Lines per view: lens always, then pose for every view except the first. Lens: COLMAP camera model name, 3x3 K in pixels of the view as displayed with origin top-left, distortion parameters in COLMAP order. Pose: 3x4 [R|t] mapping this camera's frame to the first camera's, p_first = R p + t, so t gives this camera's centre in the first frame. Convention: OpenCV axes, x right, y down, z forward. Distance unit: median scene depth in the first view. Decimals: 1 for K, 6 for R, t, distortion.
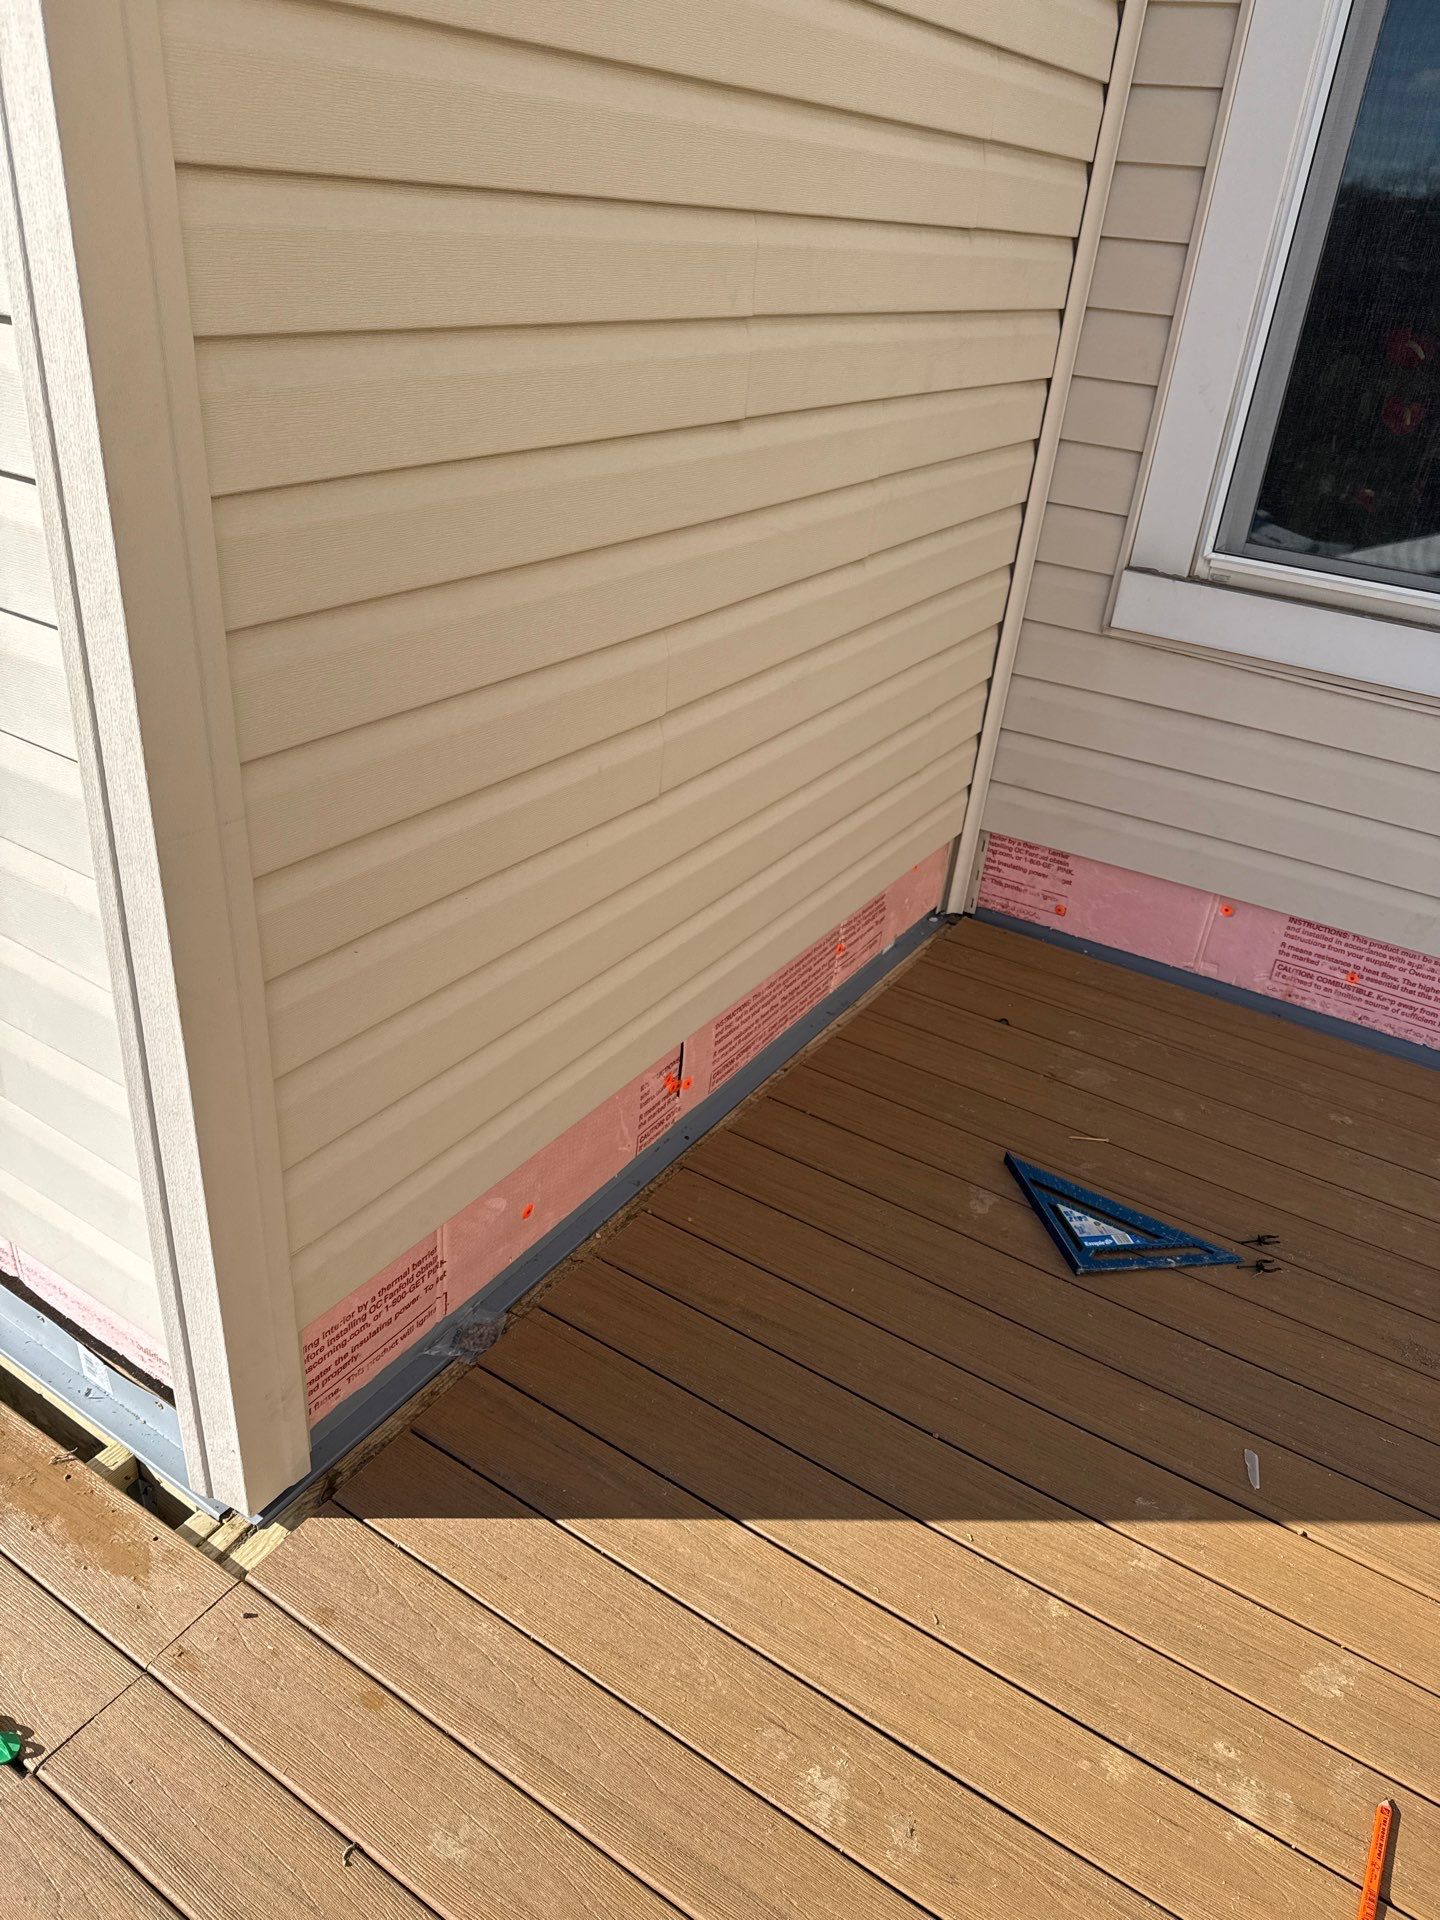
lens RADIAL K [[1403.3, 0, 720.0], [0, 1403.3, 960.0], [0, 0, 1]] dist [0.055788, -0.063677]
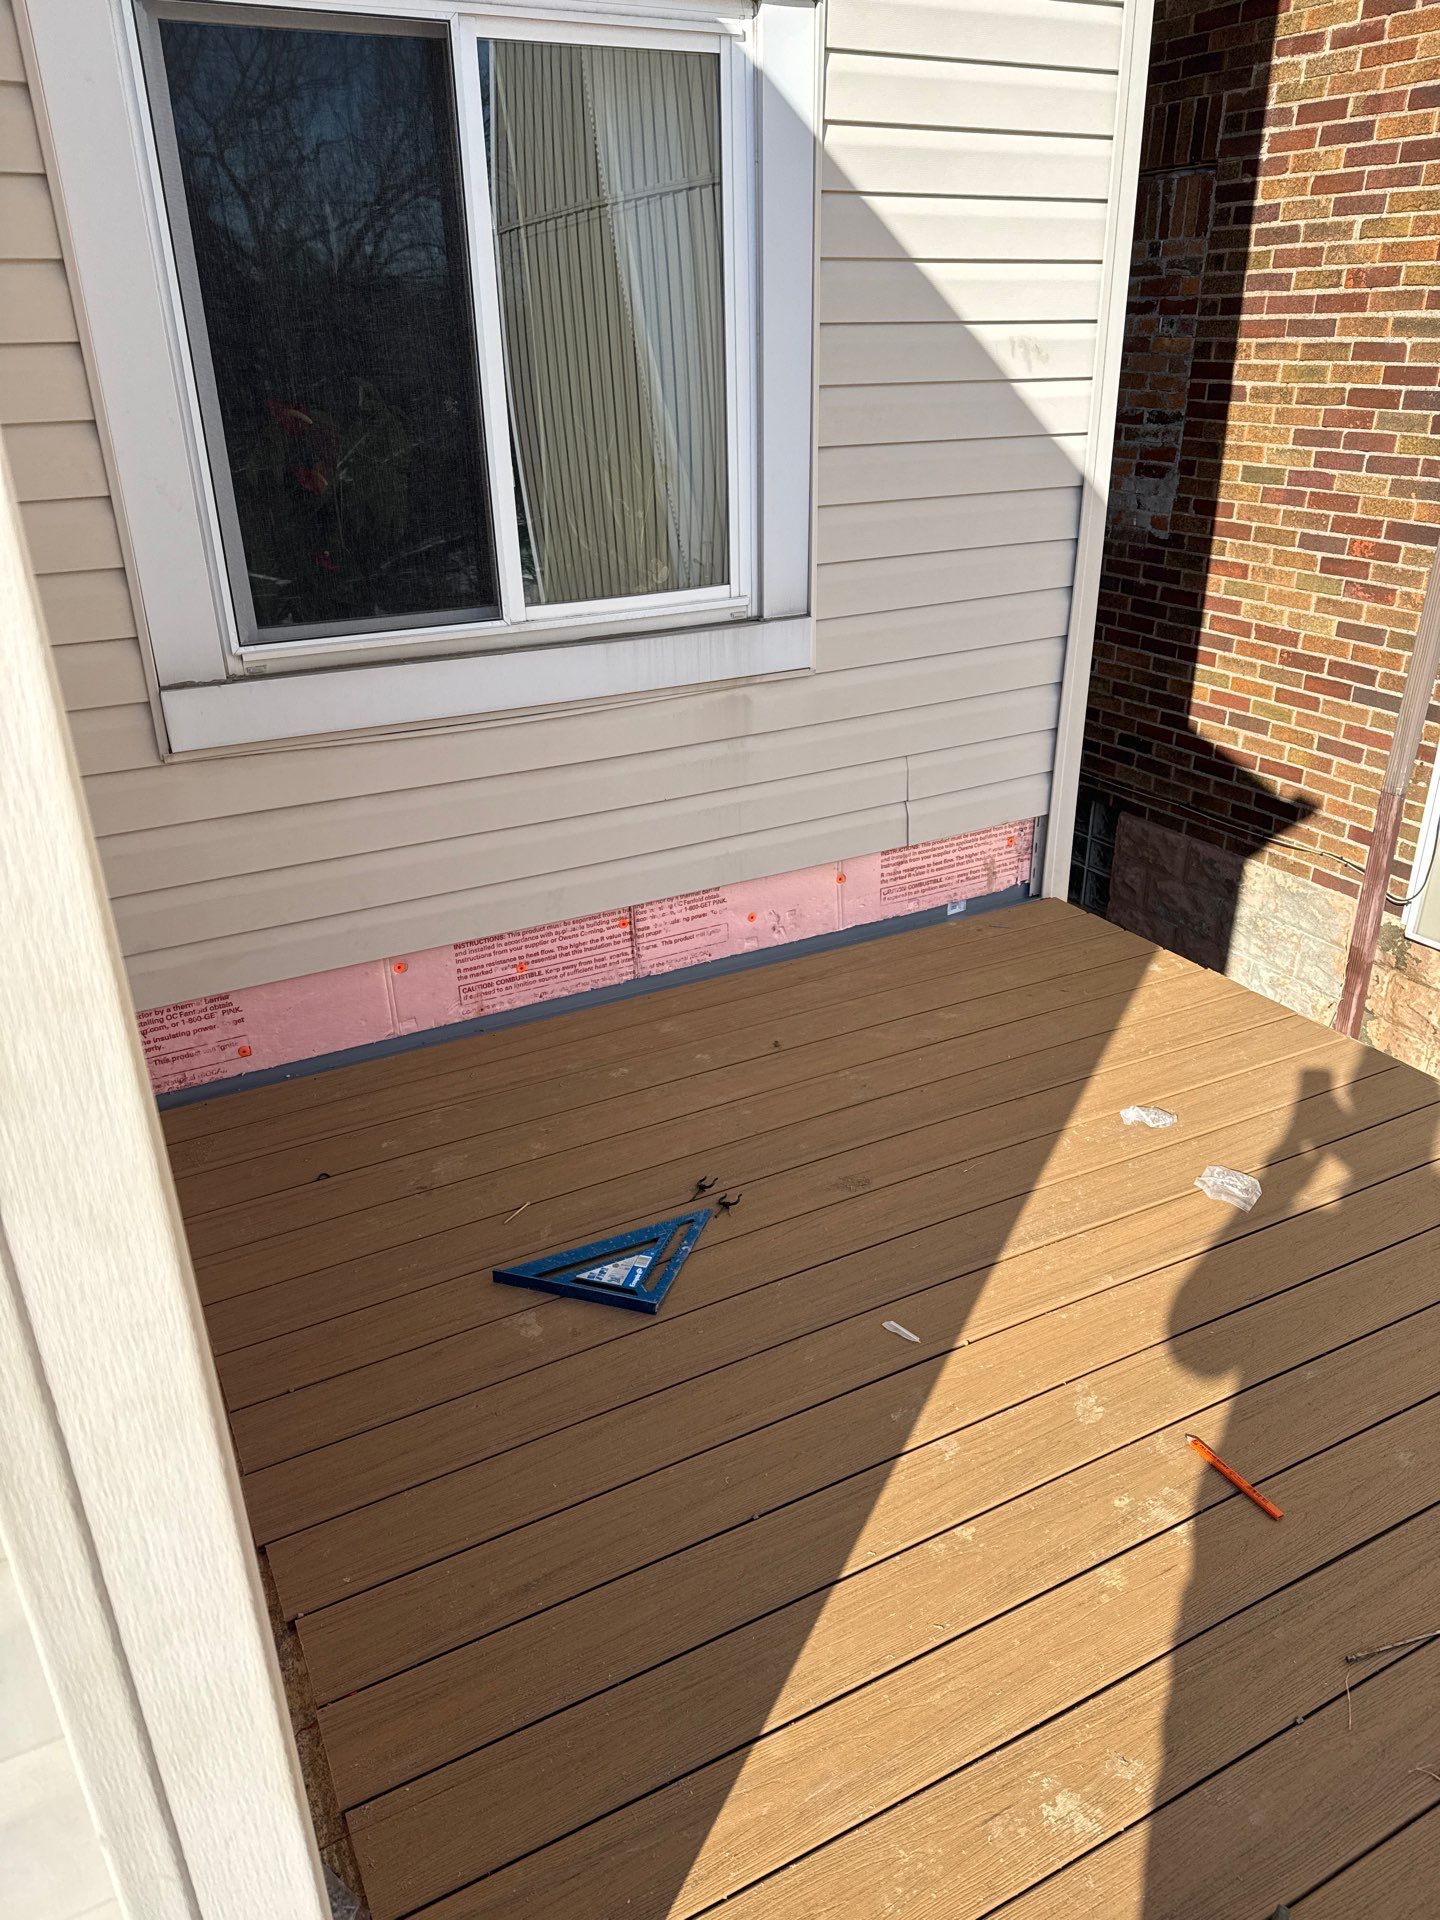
lens RADIAL K [[1353.6, 0, 711.0], [0, 1353.6, 973.3], [0, 0, 1]] dist [0.019798, -0.023446]
pose [[0.486995, -0.446870, 0.750429, -0.283568], [0.457935, 0.862272, 0.216292, -0.148000], [-0.743728, 0.238315, 0.624560, 0.234495]]
